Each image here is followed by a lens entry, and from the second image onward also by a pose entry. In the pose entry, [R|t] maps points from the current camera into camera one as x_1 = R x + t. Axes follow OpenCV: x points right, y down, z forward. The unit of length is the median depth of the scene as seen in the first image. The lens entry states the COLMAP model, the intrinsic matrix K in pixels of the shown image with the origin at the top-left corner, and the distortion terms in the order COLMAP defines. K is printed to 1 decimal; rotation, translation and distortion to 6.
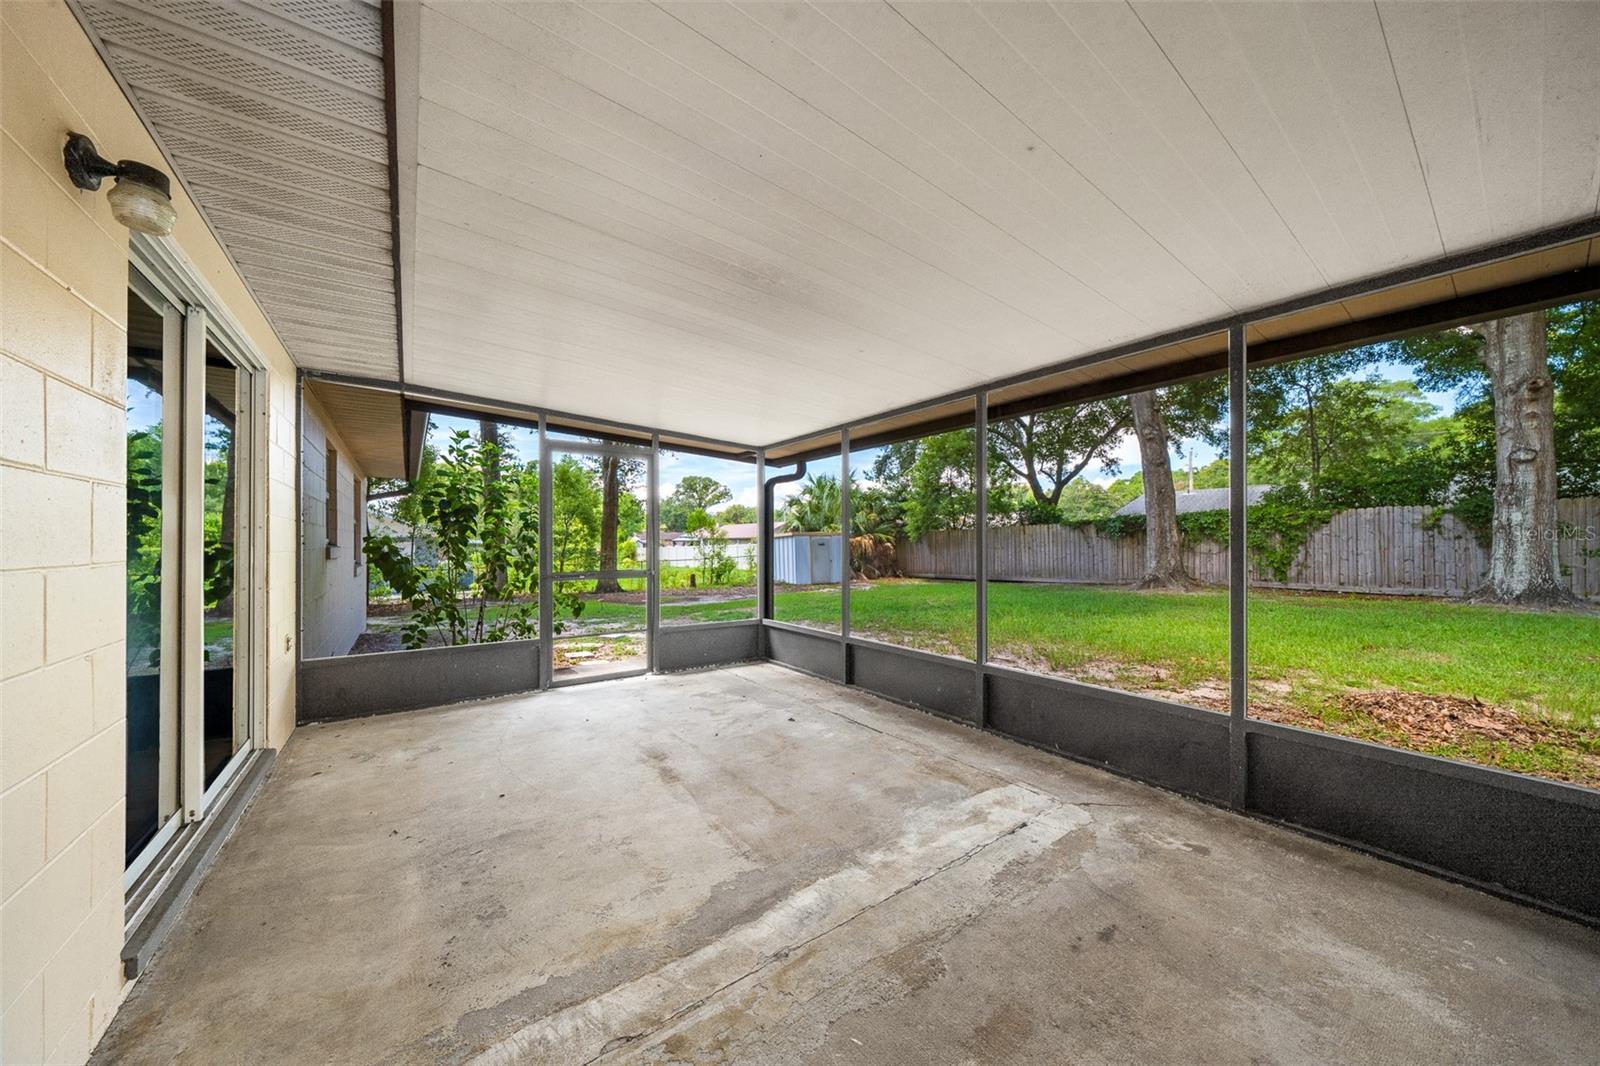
lens RADIAL K [[556.5, 0, 799.2], [0, 556.5, 534.8], [0, 0, 1]] dist [-0.001813, -0.000078]
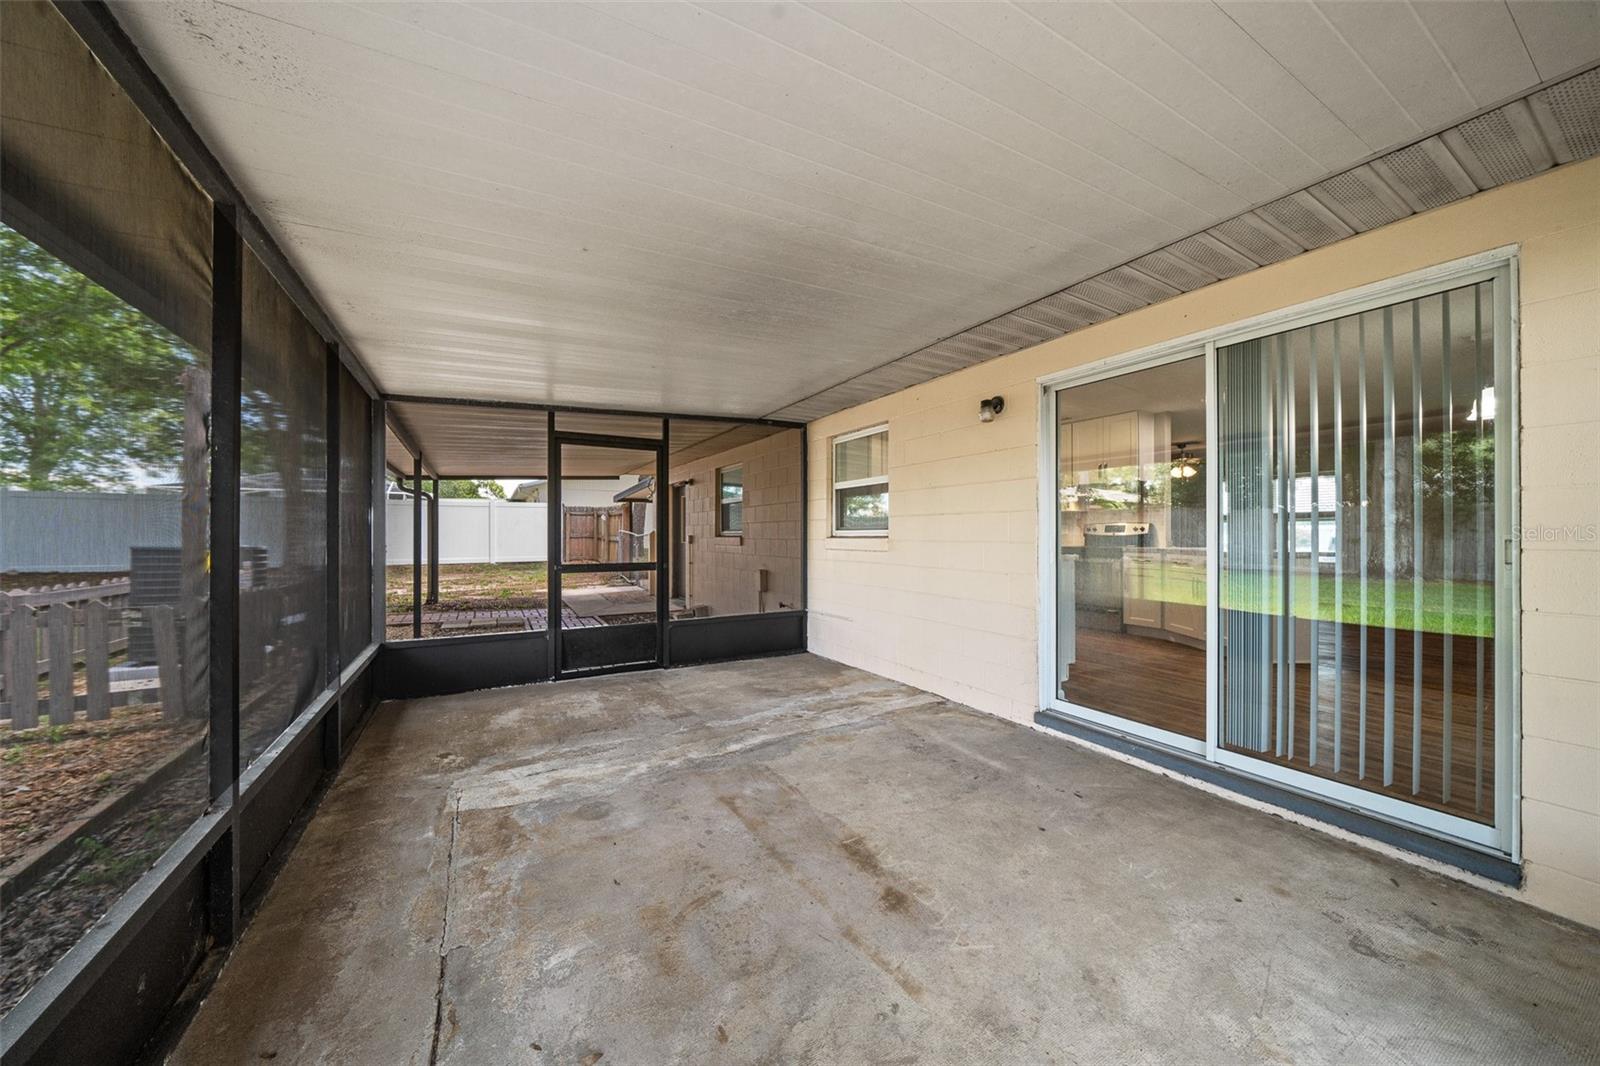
lens RADIAL K [[556.5, 0, 799.2], [0, 556.5, 534.8], [0, 0, 1]] dist [-0.001813, -0.000078]
pose [[-0.995714, 0.001273, 0.092478, -0.267547], [0.000108, 0.999921, -0.012608, 0.029006], [-0.092486, -0.012544, -0.995635, 2.107414]]
